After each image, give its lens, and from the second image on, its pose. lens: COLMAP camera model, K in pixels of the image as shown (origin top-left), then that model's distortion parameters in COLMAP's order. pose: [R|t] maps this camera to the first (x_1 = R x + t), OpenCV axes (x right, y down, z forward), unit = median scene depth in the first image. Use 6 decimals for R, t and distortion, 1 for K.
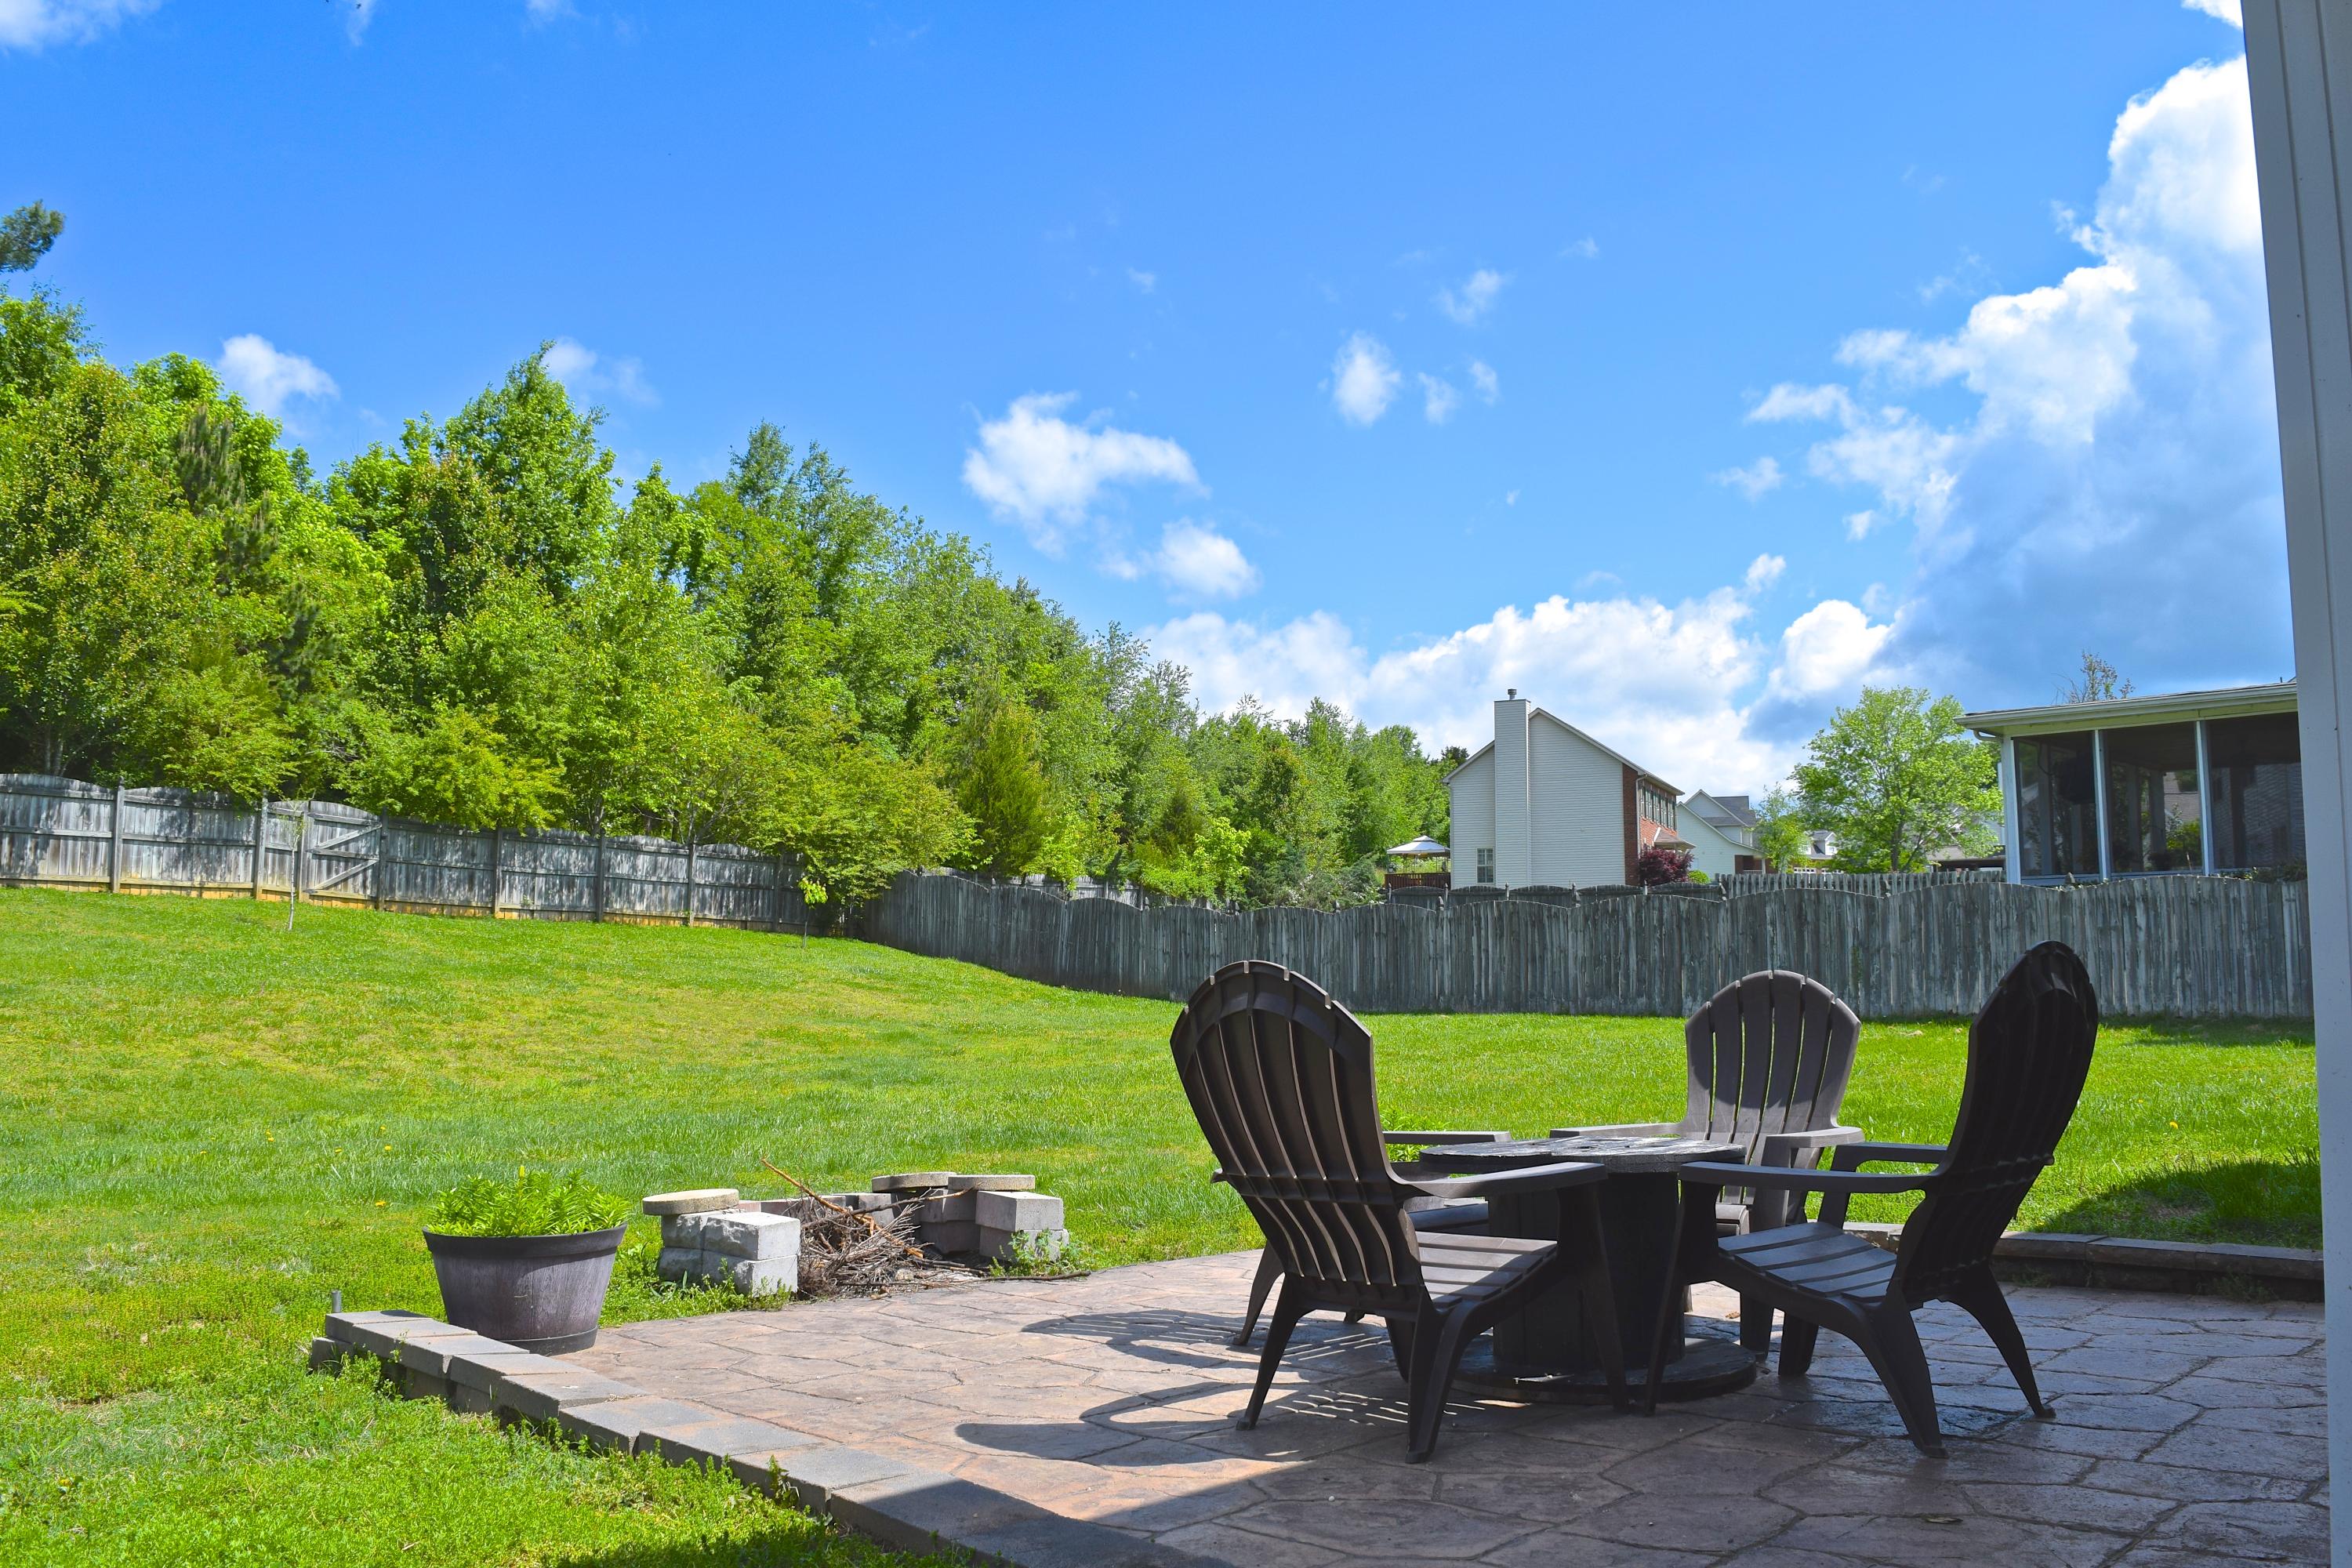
lens RADIAL K [[1860.9, 0, 1170.6], [0, 1860.9, 768.5], [0, 0, 1]] dist [-0.082419, 0.011105]
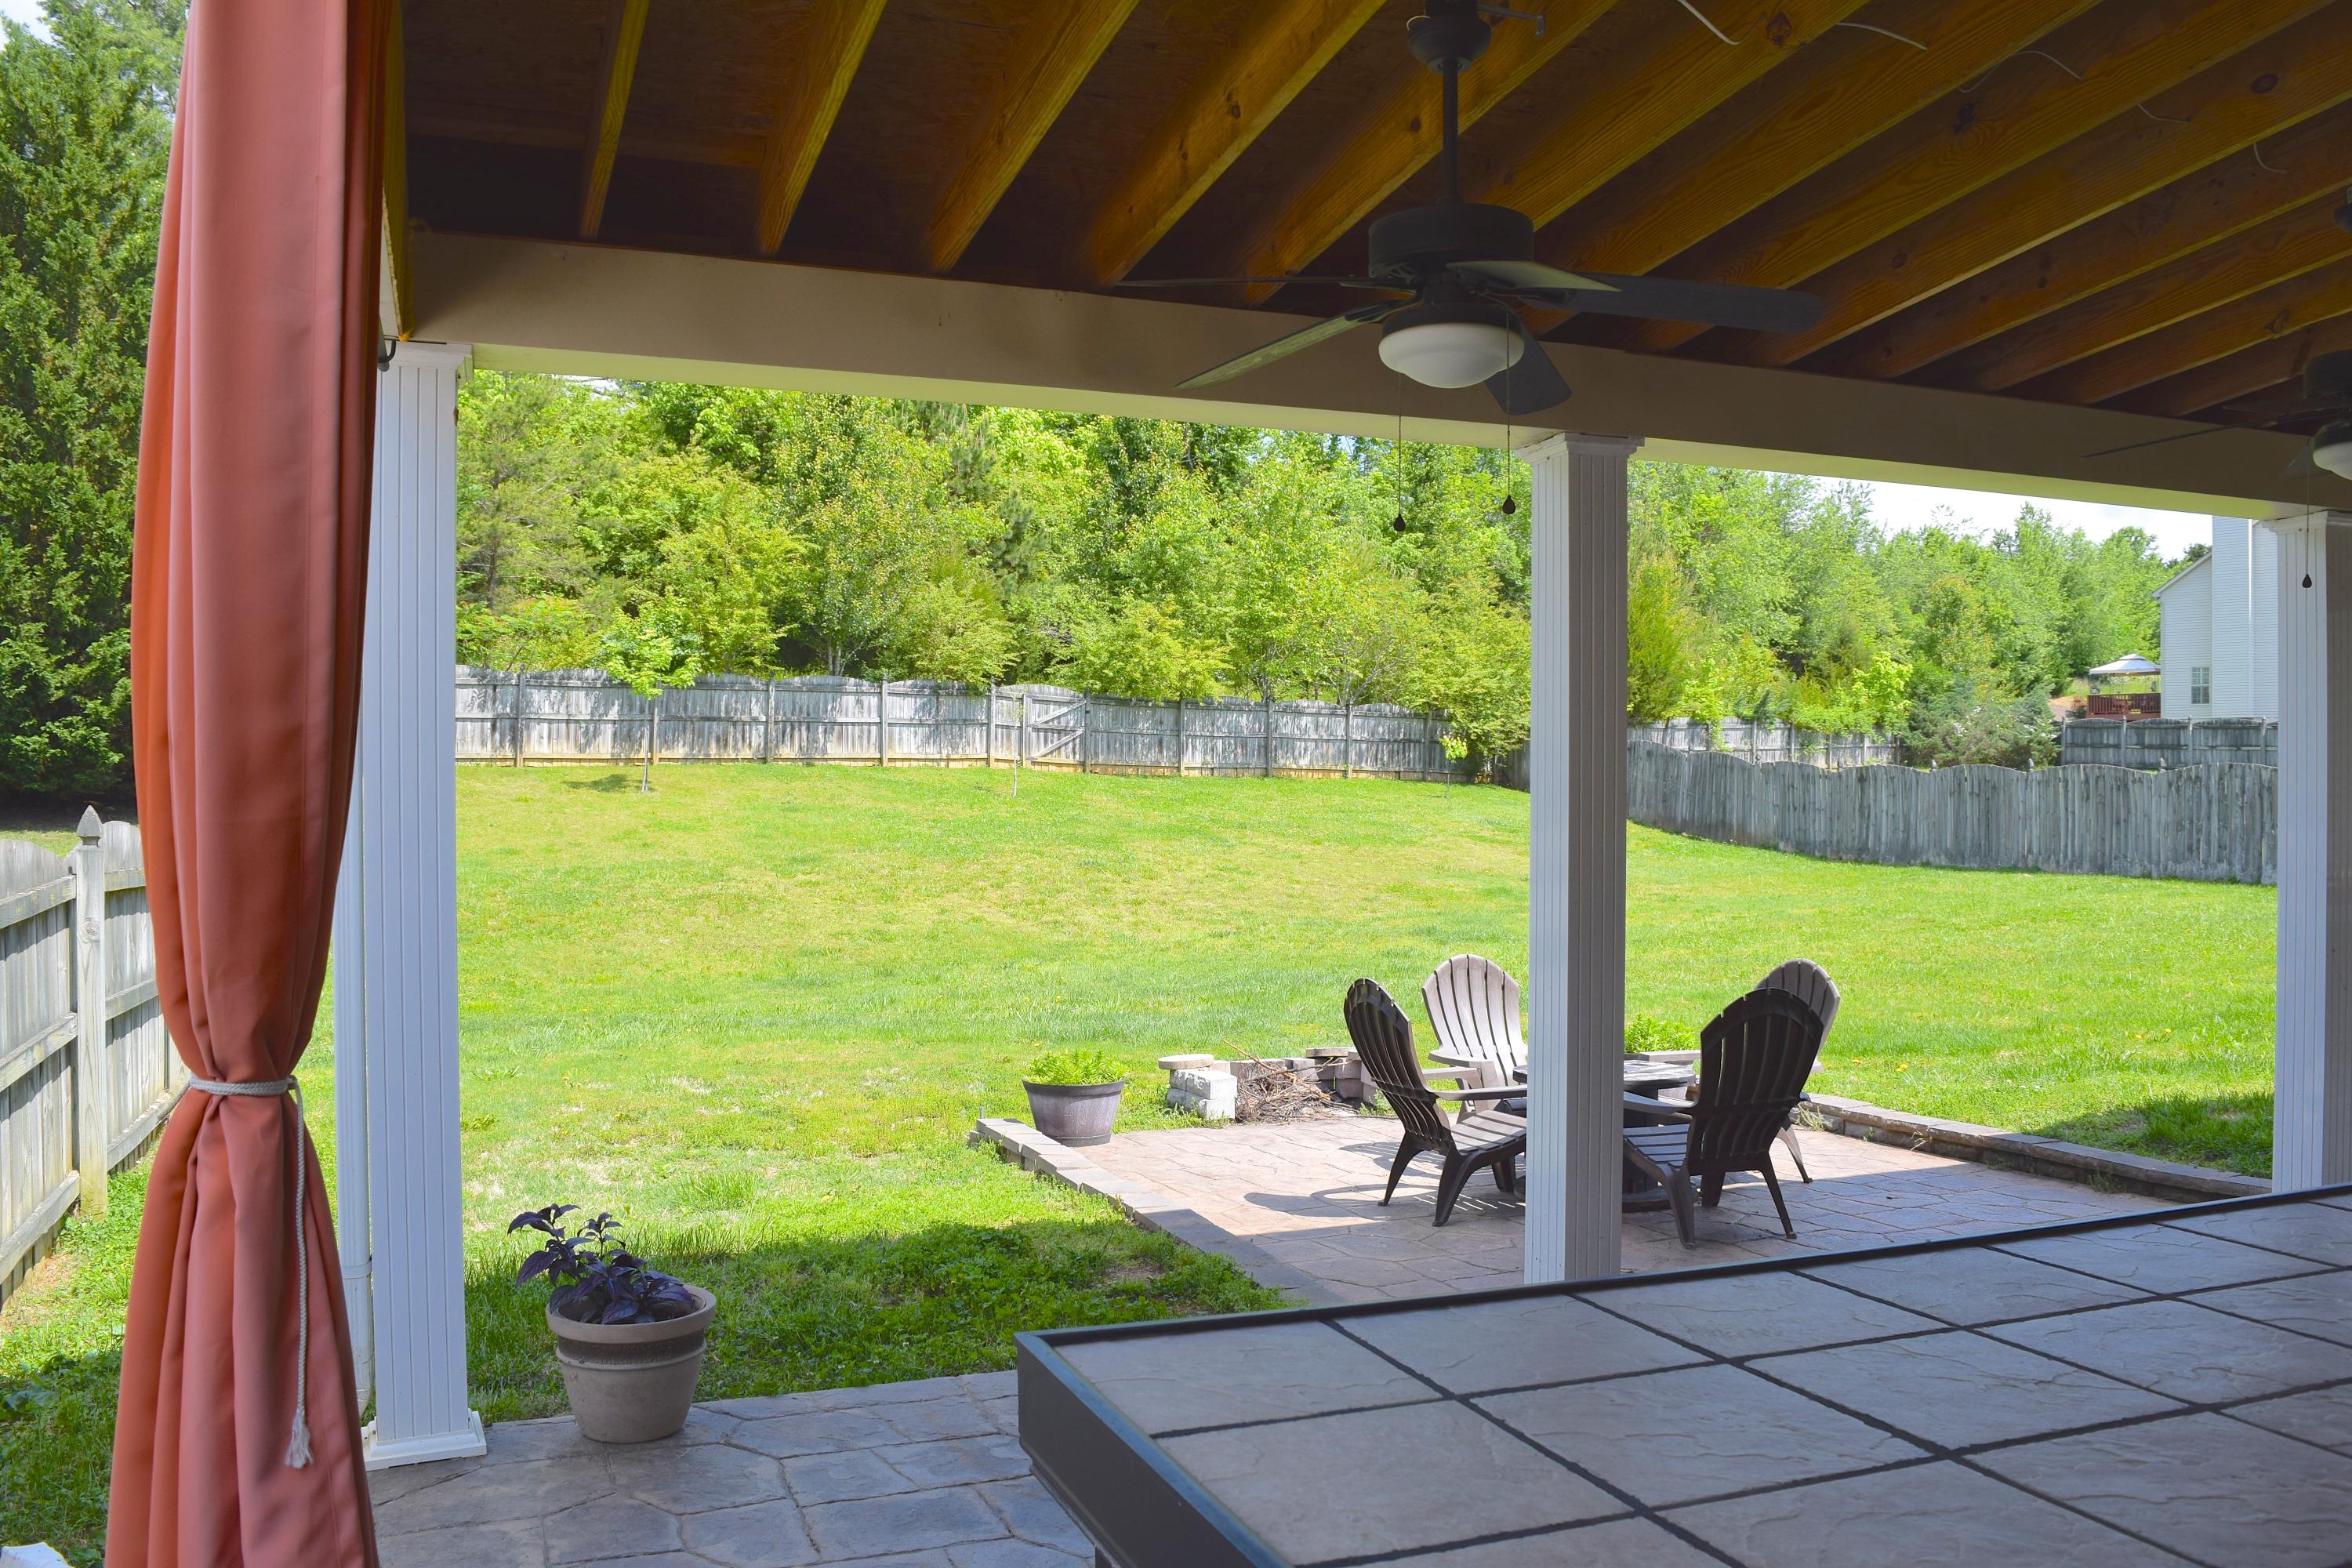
lens RADIAL K [[1860.9, 0, 1170.6], [0, 1860.9, 768.5], [0, 0, 1]] dist [-0.082419, 0.011105]
pose [[0.929654, -0.003595, -0.368415, 0.072325], [0.041005, 0.994750, 0.093764, -0.039317], [0.366144, -0.102275, 0.924921, -0.113212]]
